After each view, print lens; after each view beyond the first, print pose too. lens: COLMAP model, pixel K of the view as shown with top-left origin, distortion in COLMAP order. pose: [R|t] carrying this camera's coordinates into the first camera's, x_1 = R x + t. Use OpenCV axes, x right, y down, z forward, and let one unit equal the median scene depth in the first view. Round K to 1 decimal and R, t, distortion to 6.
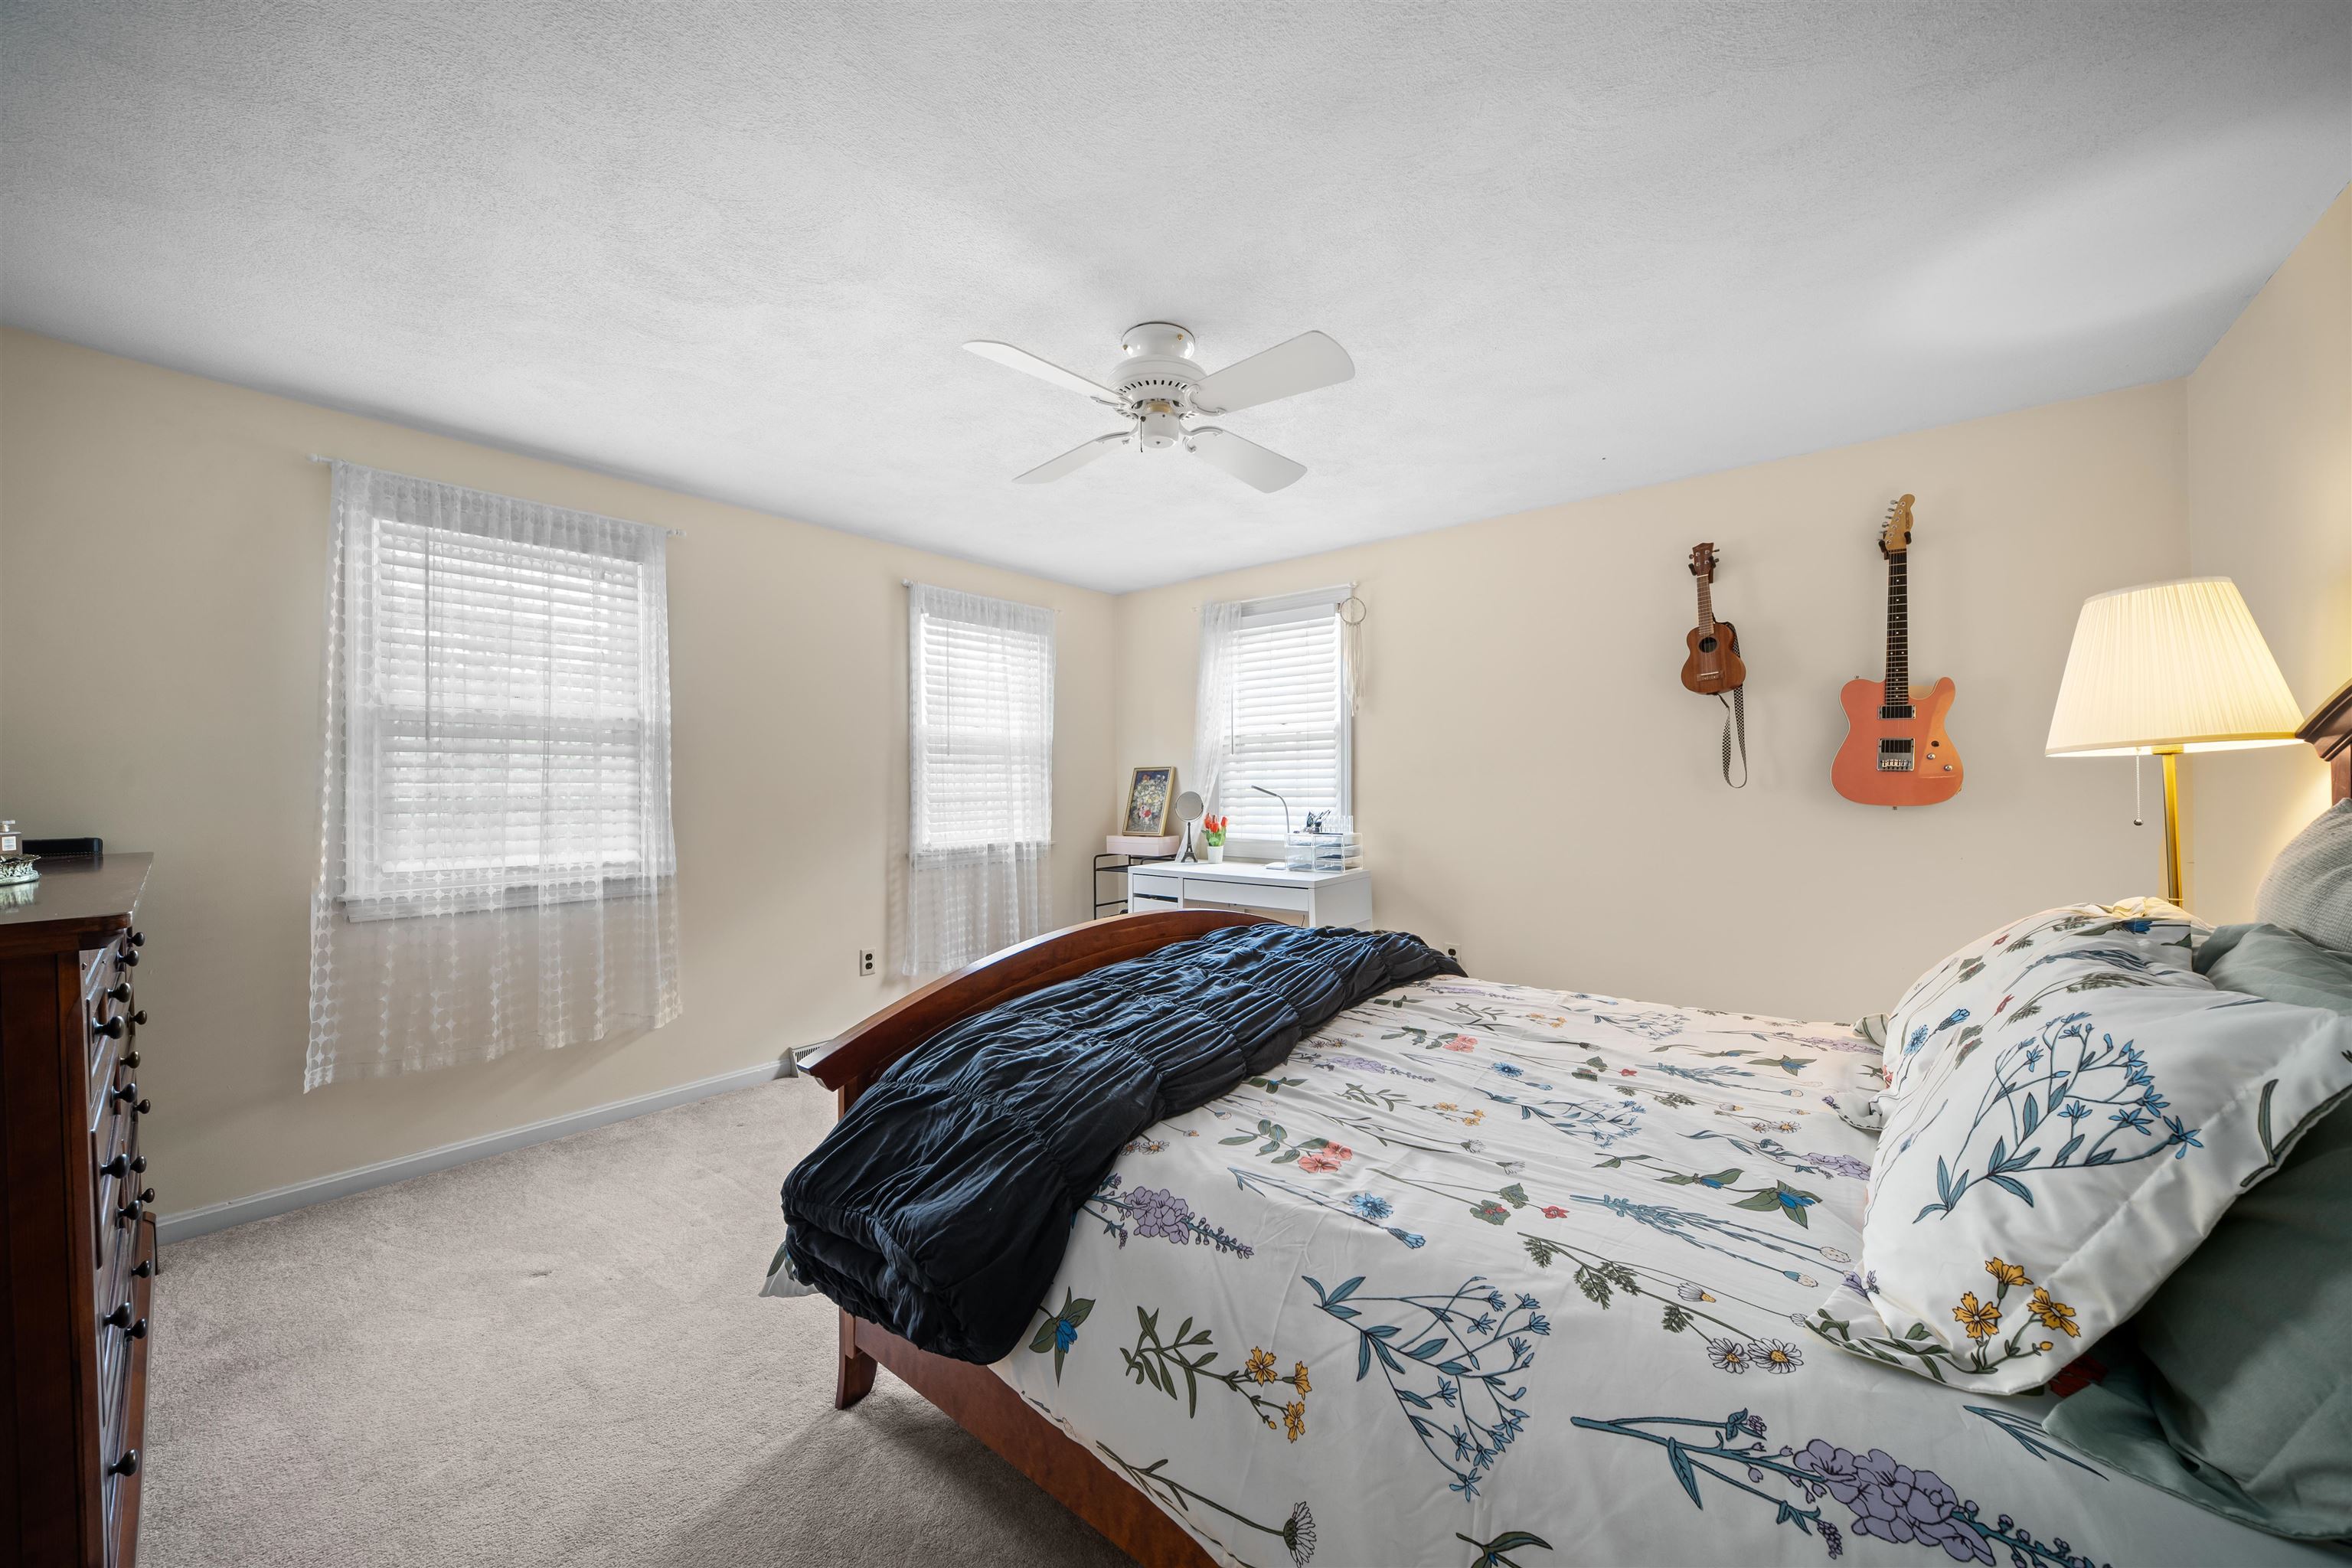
lens RADIAL K [[843.6, 0, 1162.3], [0, 843.6, 779.2], [0, 0, 1]] dist [-0.006333, -0.001780]
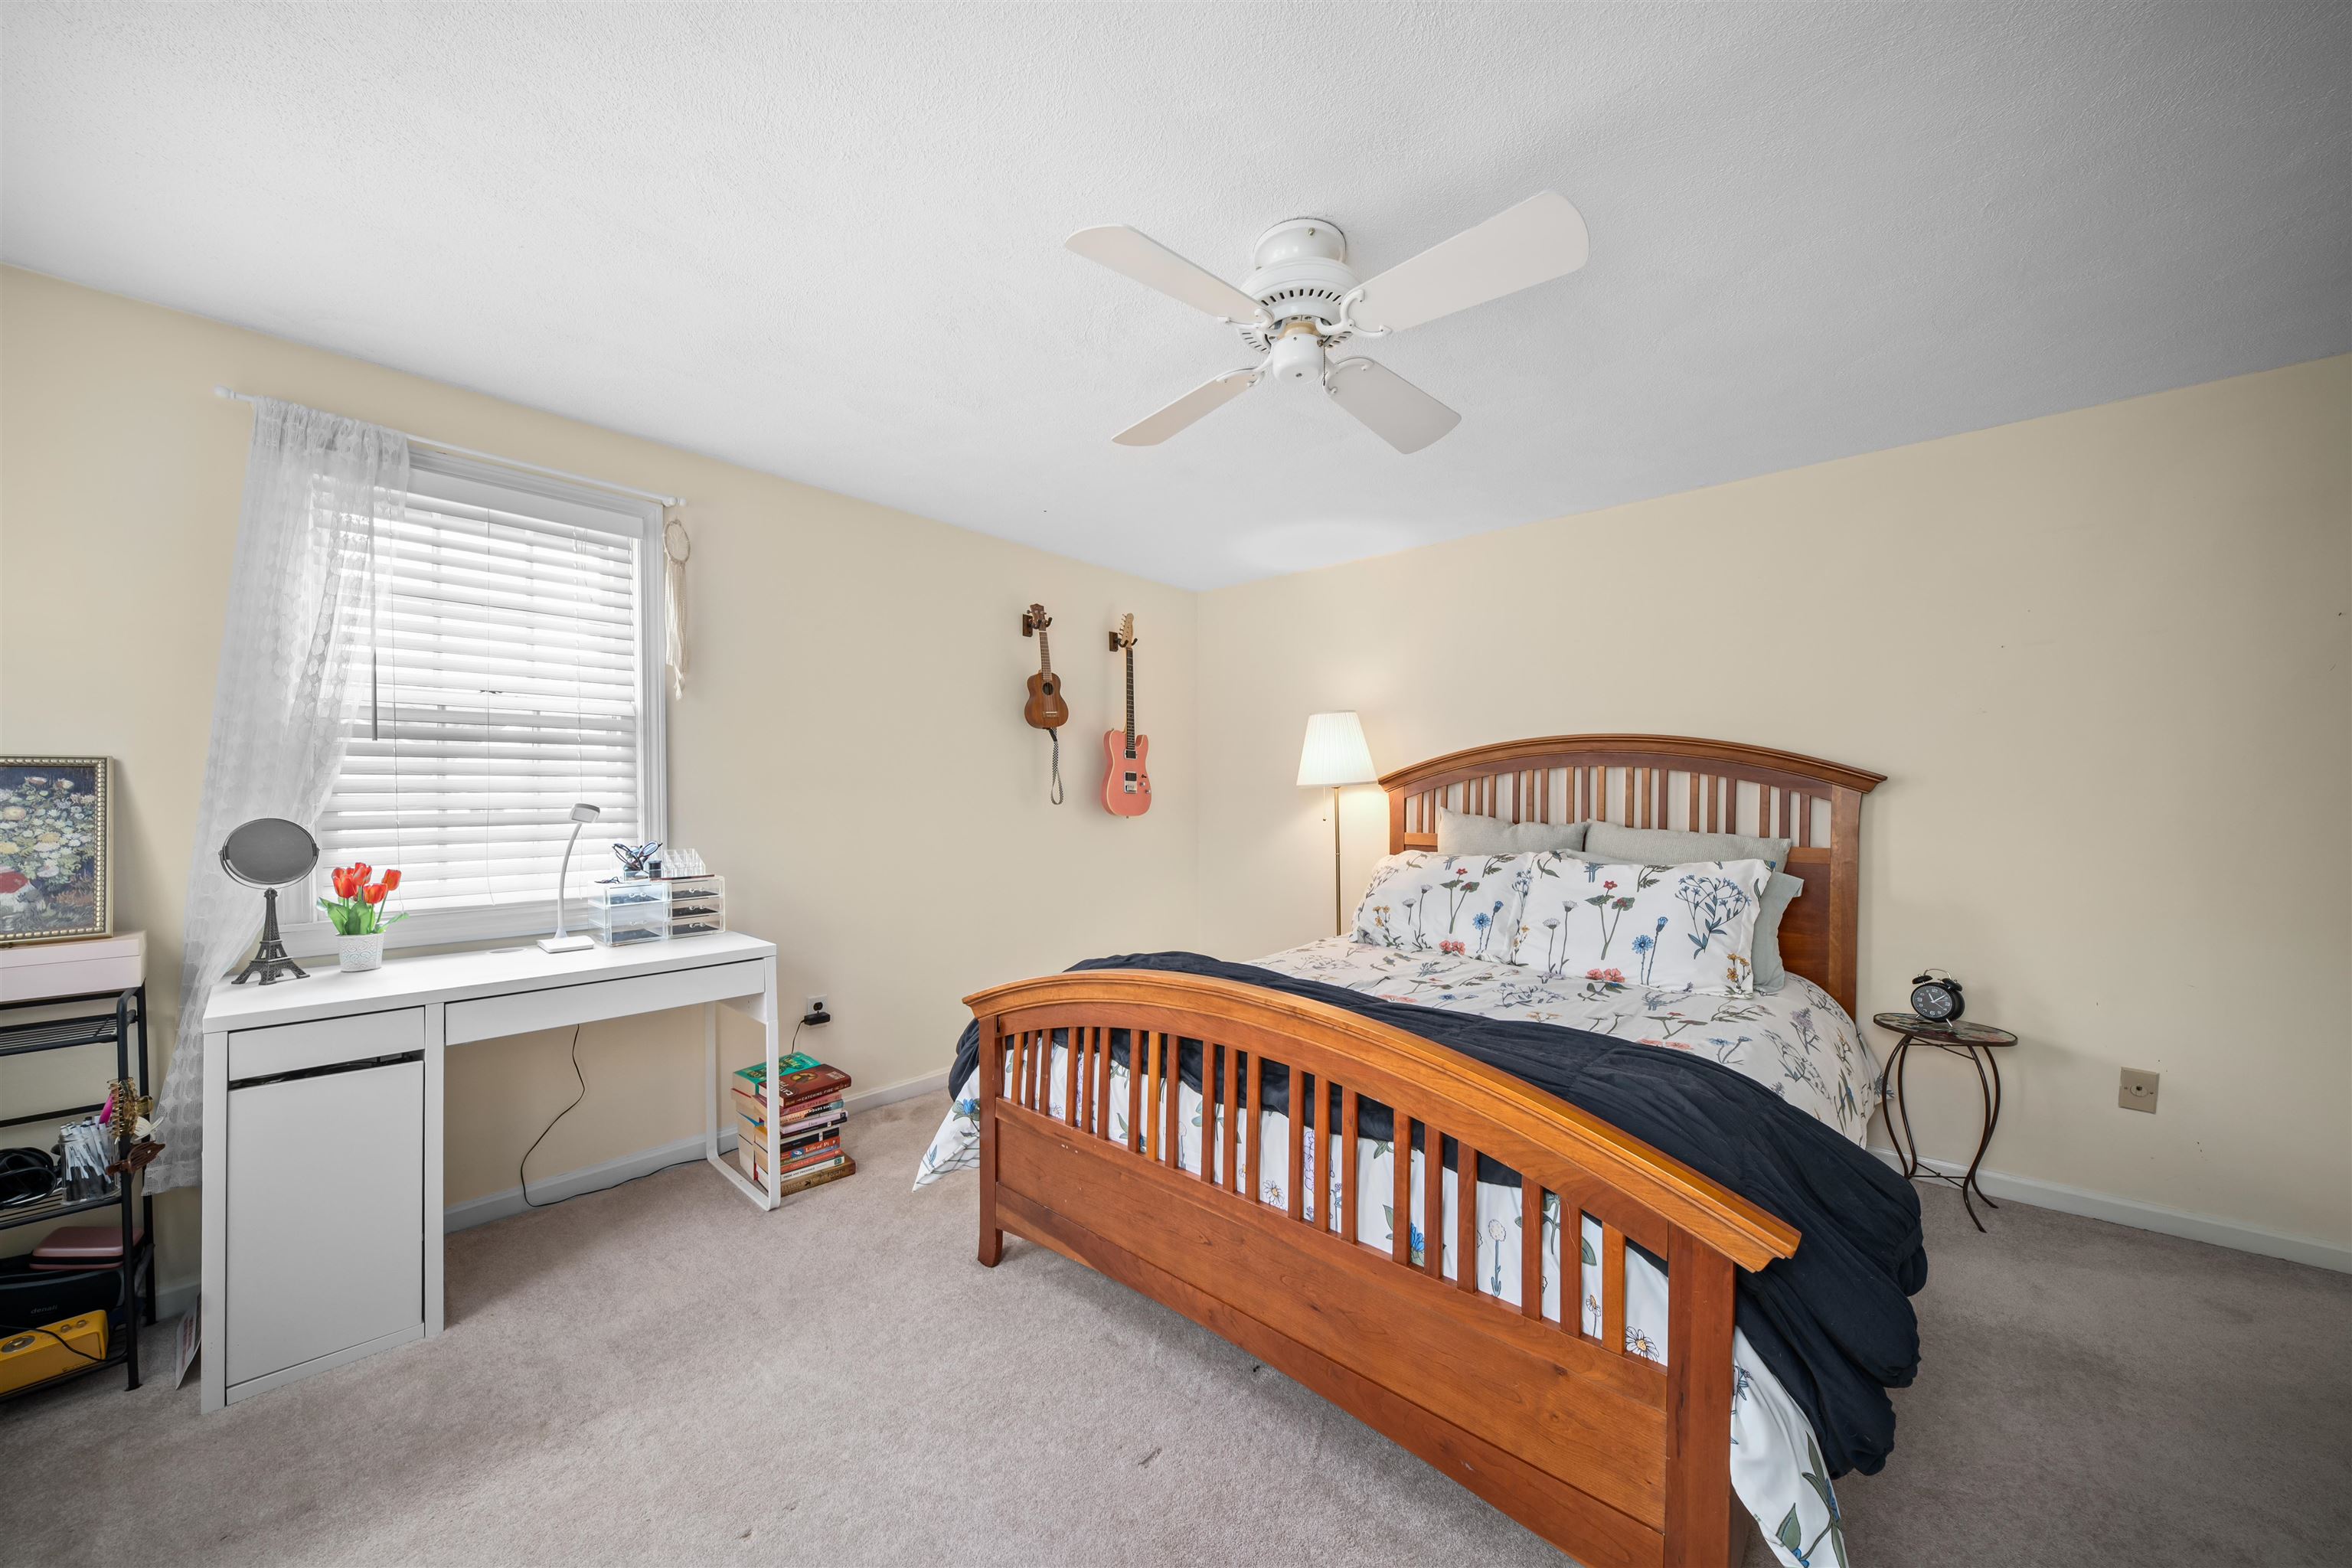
lens RADIAL K [[843.6, 0, 1163.2], [0, 843.6, 801.2], [0, 0, 1]] dist [-0.006333, -0.001780]
pose [[0.026680, 0.000202, 0.999644, -0.581495], [-0.006105, 0.999981, -0.000039, 0.004216], [-0.999625, -0.006102, 0.026681, 0.799158]]
